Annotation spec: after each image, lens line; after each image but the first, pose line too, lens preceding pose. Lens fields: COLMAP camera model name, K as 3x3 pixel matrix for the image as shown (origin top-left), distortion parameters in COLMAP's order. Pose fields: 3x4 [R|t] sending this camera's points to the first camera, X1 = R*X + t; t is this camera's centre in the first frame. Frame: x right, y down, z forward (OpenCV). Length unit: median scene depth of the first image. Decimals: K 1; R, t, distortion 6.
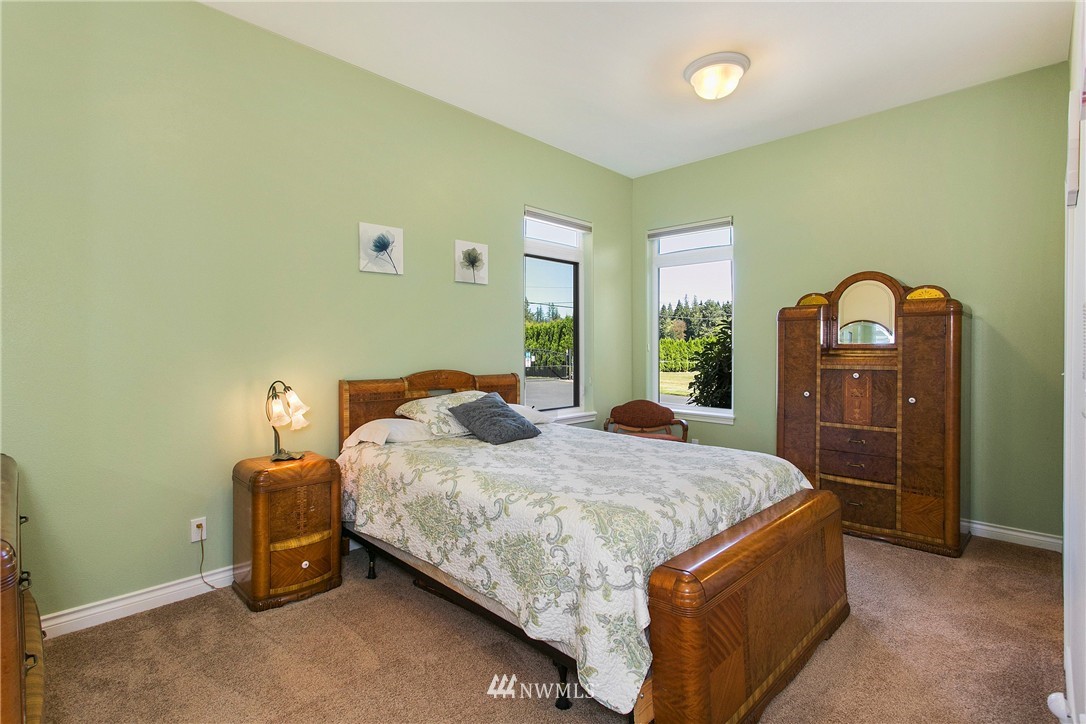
lens RADIAL K [[523.1, 0, 523.2], [0, 523.1, 361.2], [0, 0, 1]] dist [-0.001518, -0.000321]
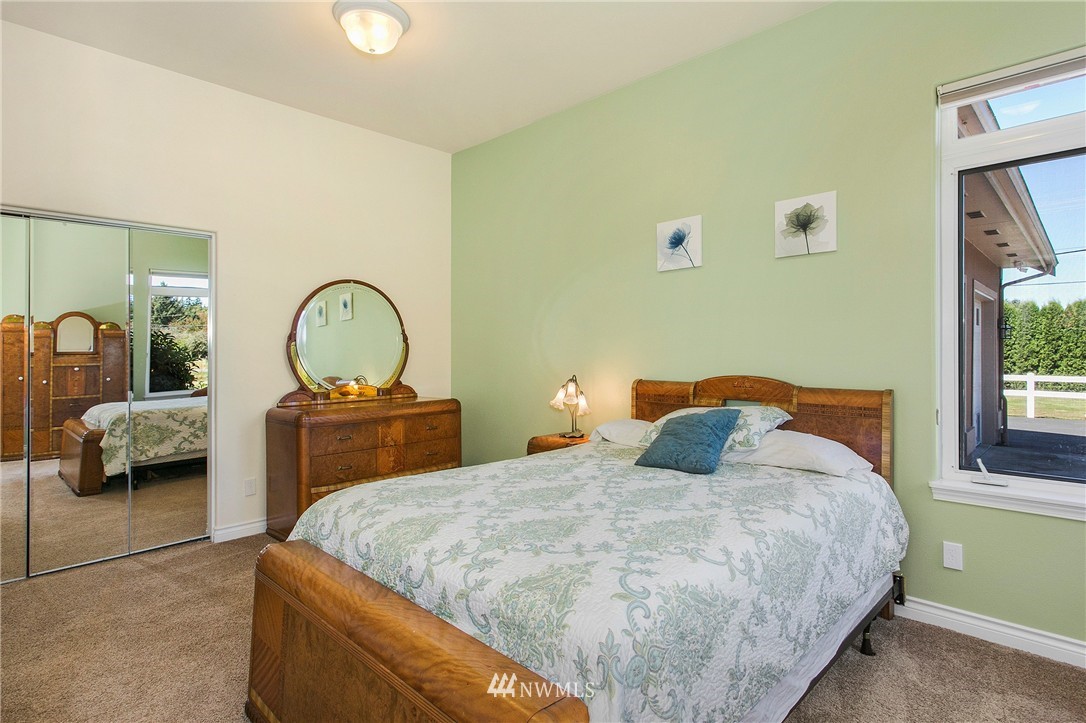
lens RADIAL K [[551.9, 0, 545.3], [0, 551.9, 345.4], [0, 0, 1]] dist [-0.002488, -0.000366]
pose [[0.022581, -0.006820, -0.999722, 0.708341], [-0.020809, 0.999757, -0.007291, -0.018314], [0.999528, 0.020967, 0.022433, 0.725831]]
